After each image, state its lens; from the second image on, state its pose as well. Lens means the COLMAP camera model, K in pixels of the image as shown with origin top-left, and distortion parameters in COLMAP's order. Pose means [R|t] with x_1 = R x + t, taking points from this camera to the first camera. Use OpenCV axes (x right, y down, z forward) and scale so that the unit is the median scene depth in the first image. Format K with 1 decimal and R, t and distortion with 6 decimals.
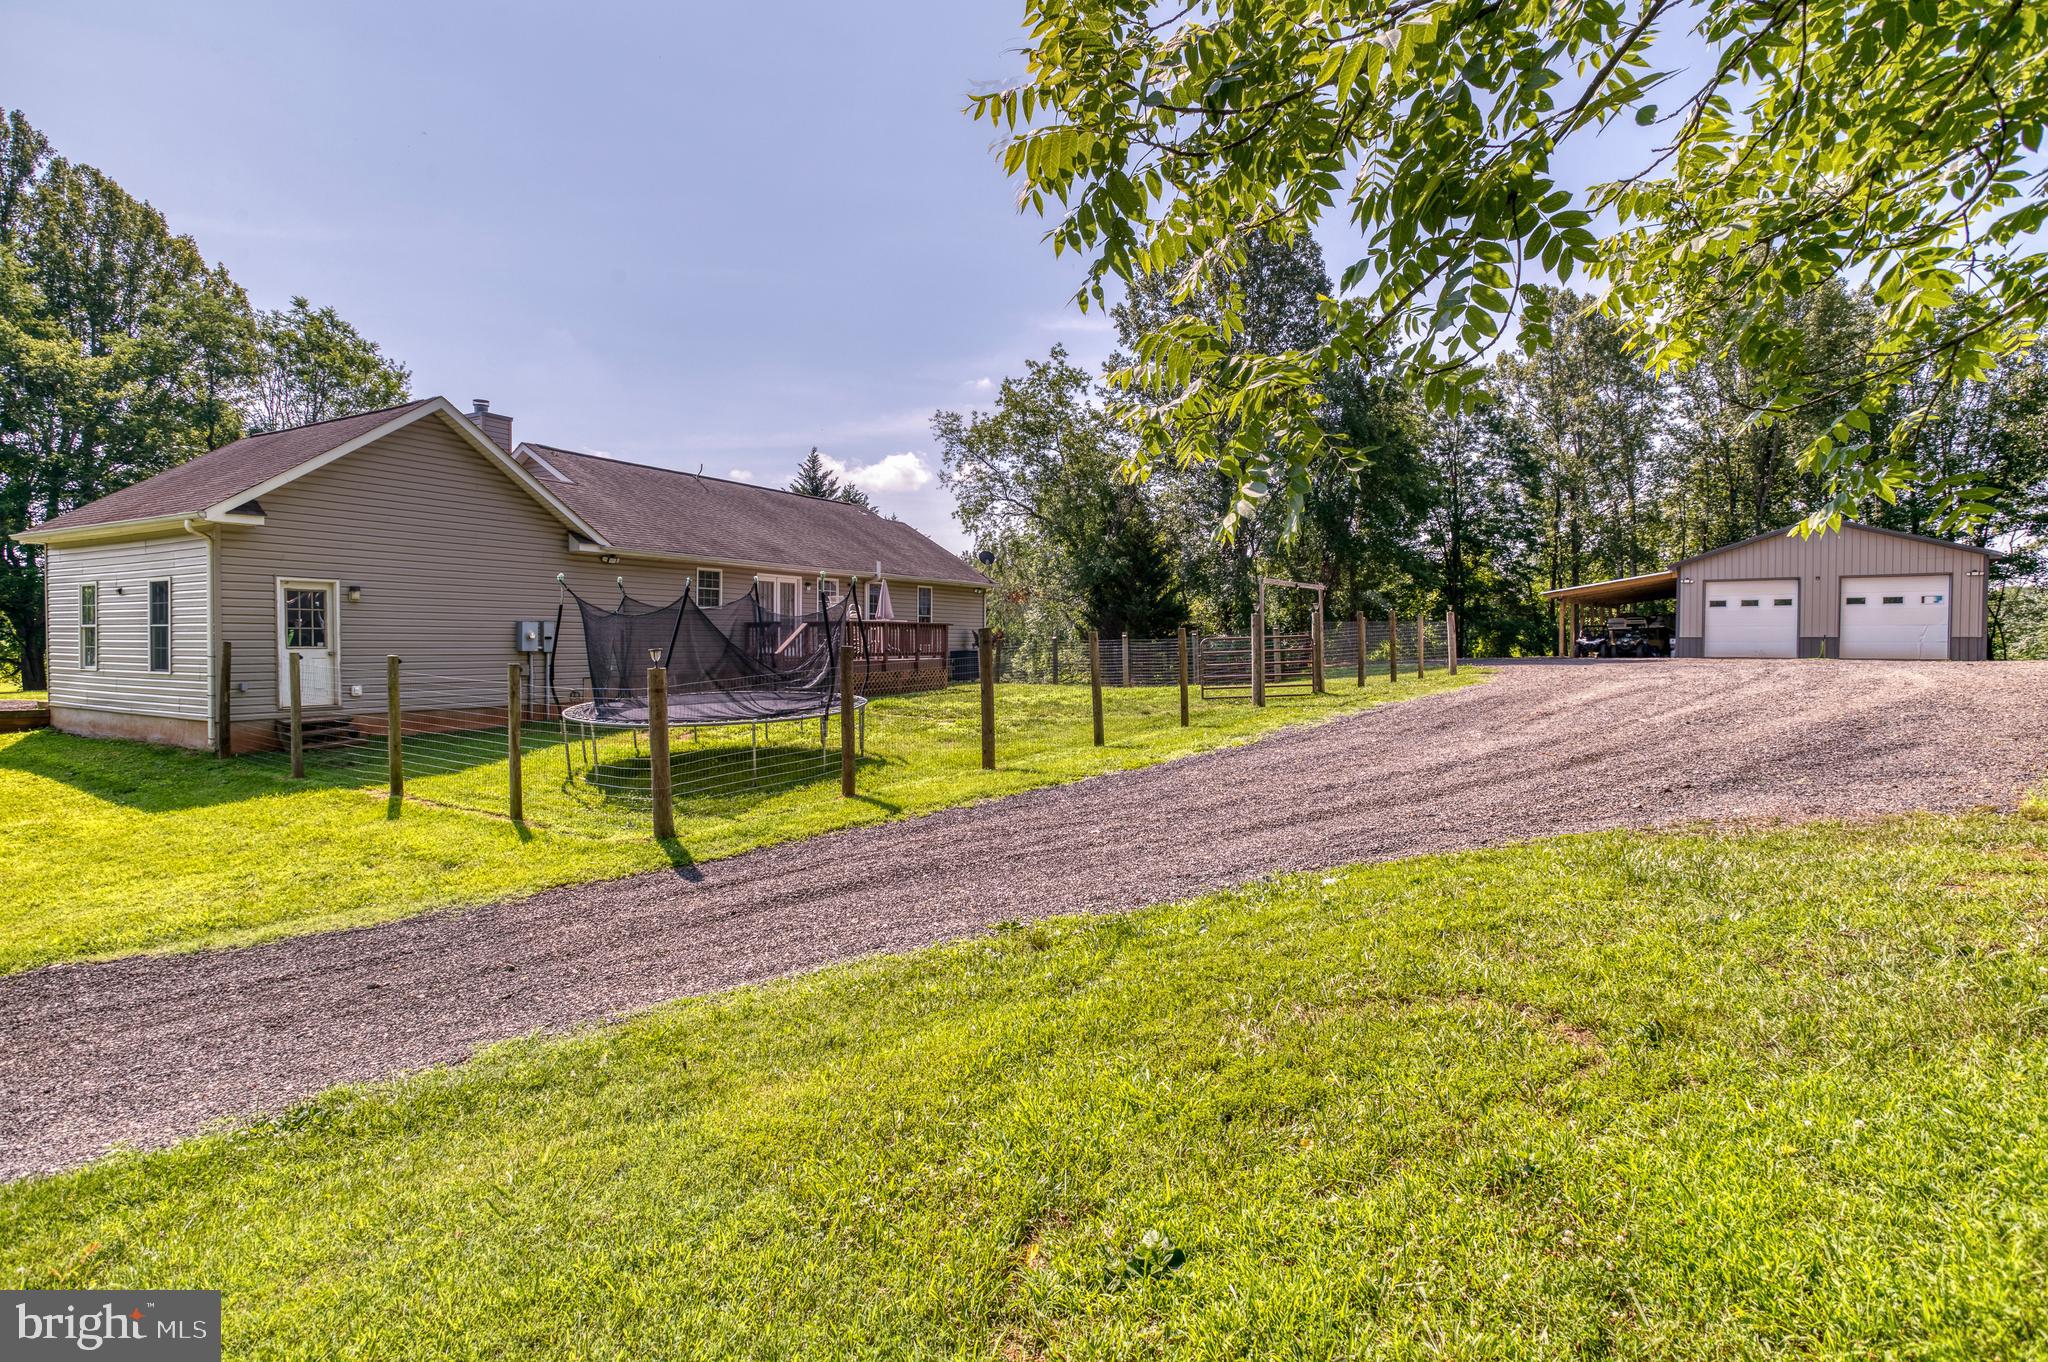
lens RADIAL K [[1019.5, 0, 1024.5], [0, 1019.5, 665.0], [0, 0, 1]] dist [-0.002042, 0.000291]
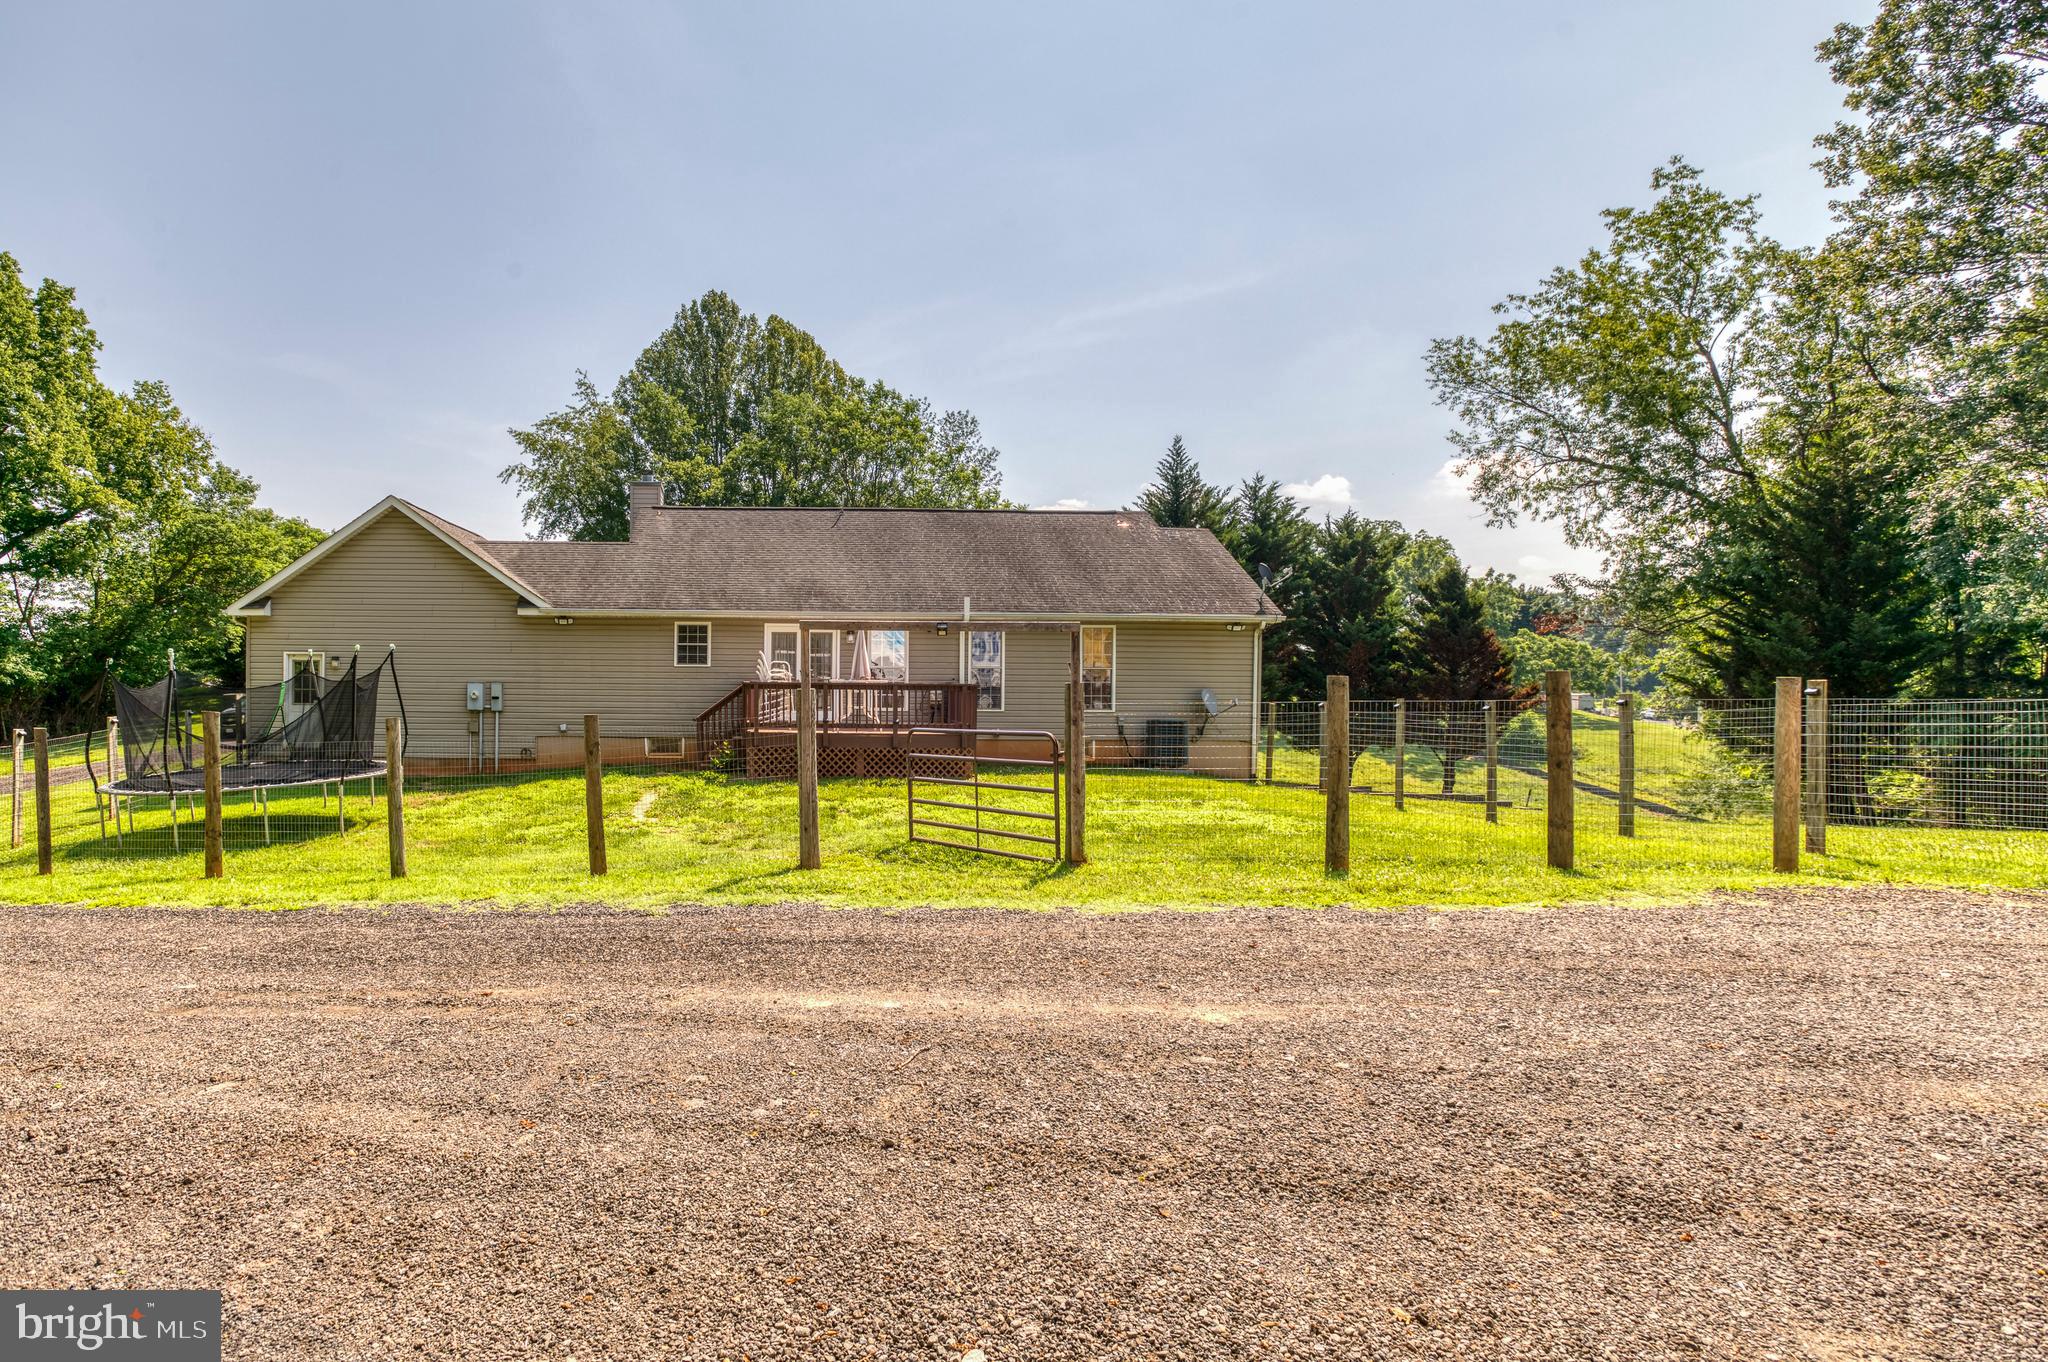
lens RADIAL K [[1019.5, 0, 1024.5], [0, 1019.5, 665.0], [0, 0, 1]] dist [-0.002042, 0.000291]
pose [[0.504483, 0.014996, -0.863291, 0.632588], [-0.025837, 0.999664, 0.002266, -0.066354], [0.863035, 0.021162, 0.504701, 0.795735]]
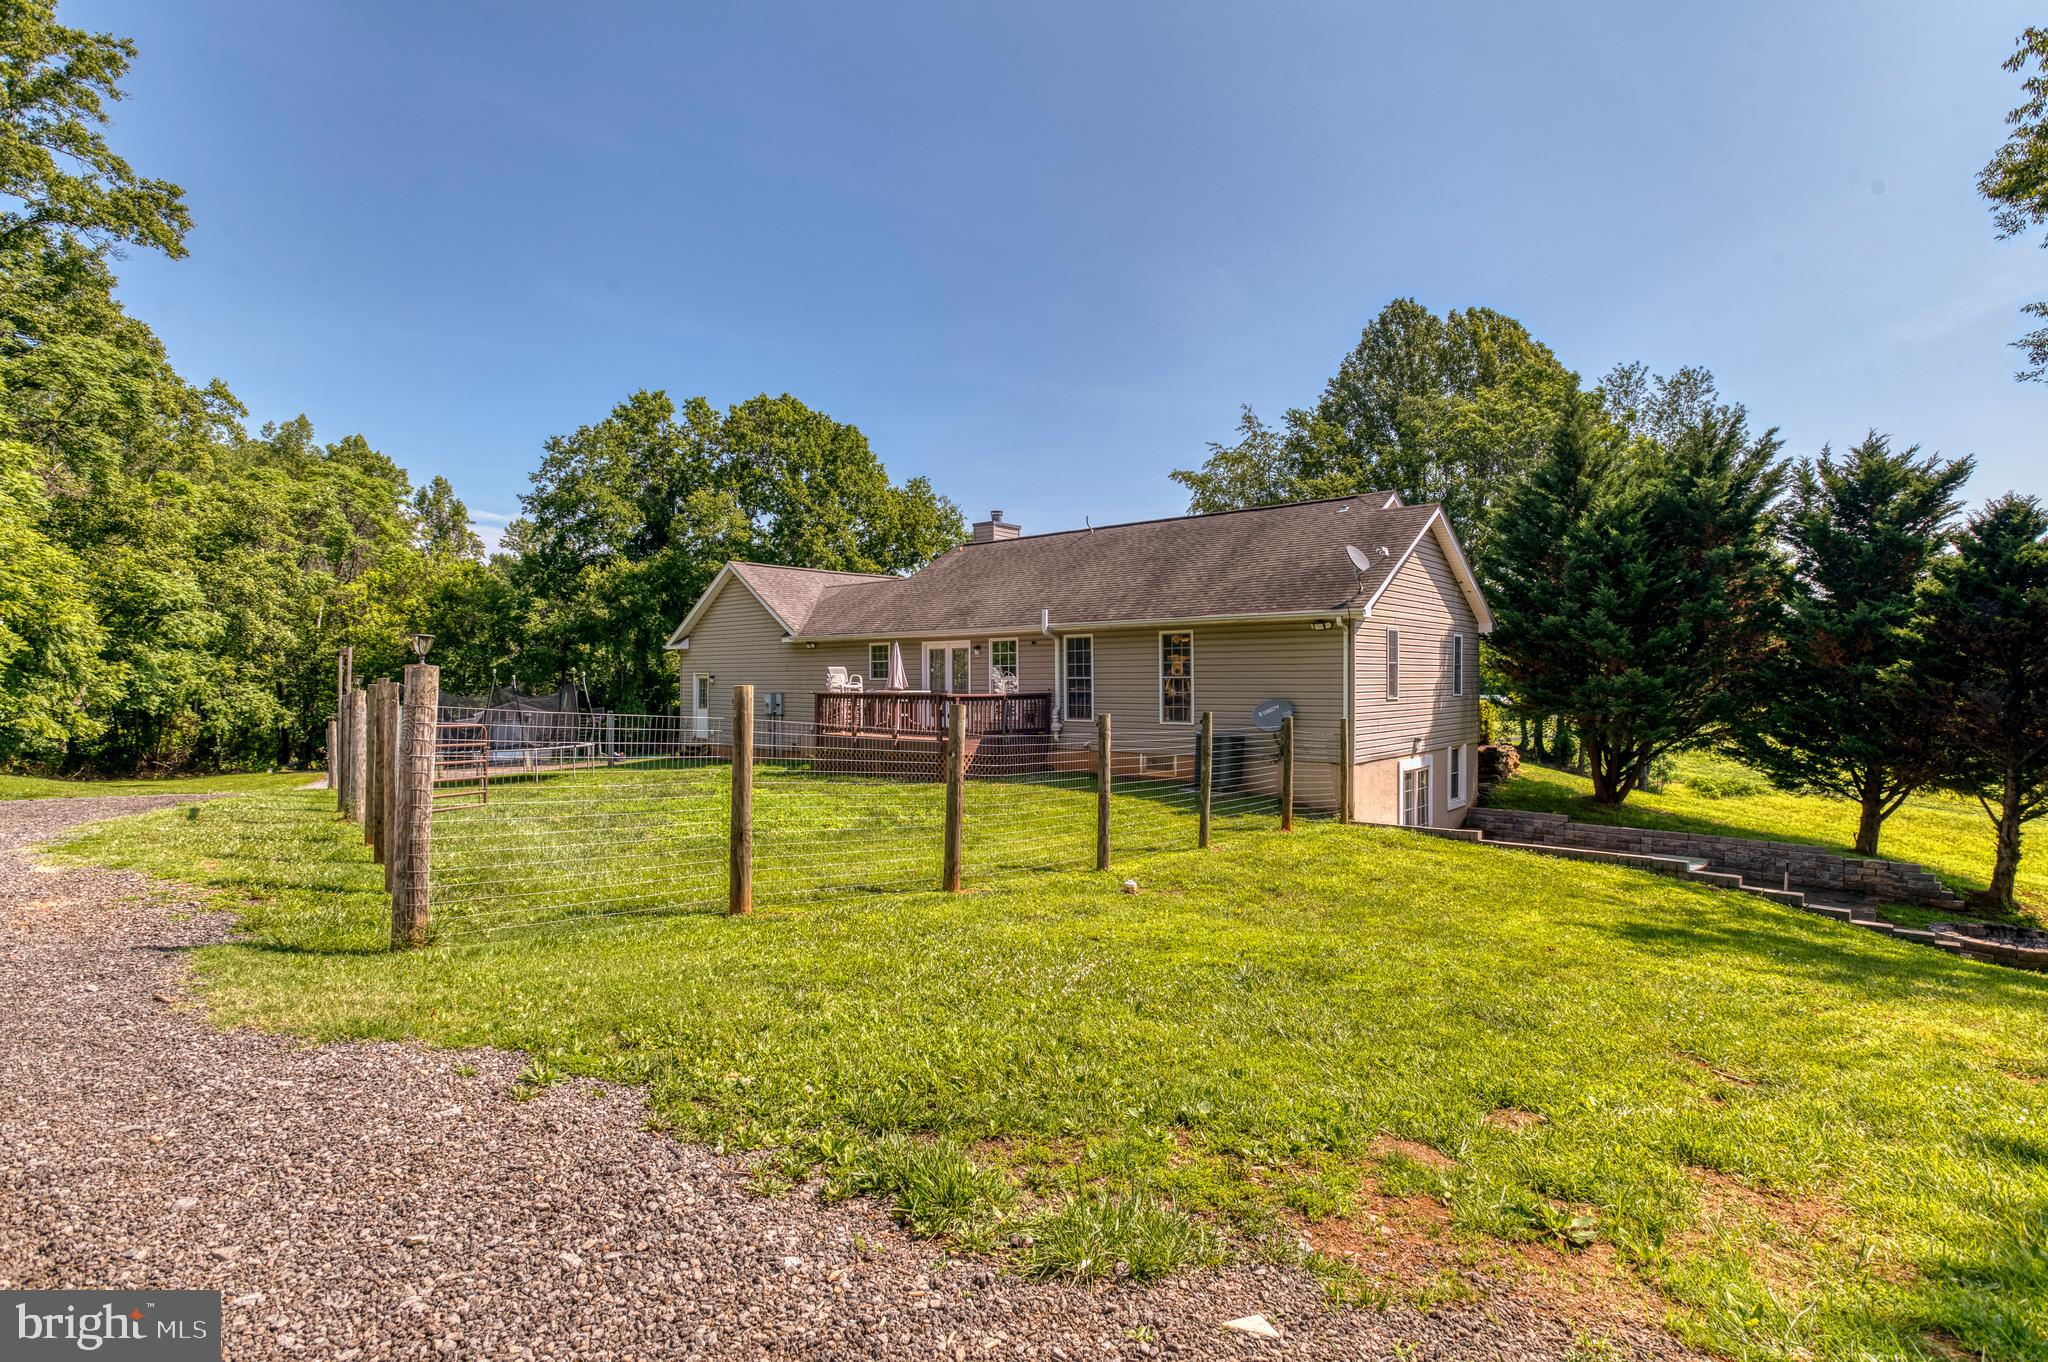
lens RADIAL K [[1019.5, 0, 1024.5], [0, 1019.5, 665.0], [0, 0, 1]] dist [-0.002042, 0.000291]
pose [[-0.169880, -0.001339, -0.985464, 0.751085], [-0.005410, 0.999985, -0.000426, -0.071413], [0.985450, 0.005259, -0.169885, 1.341914]]
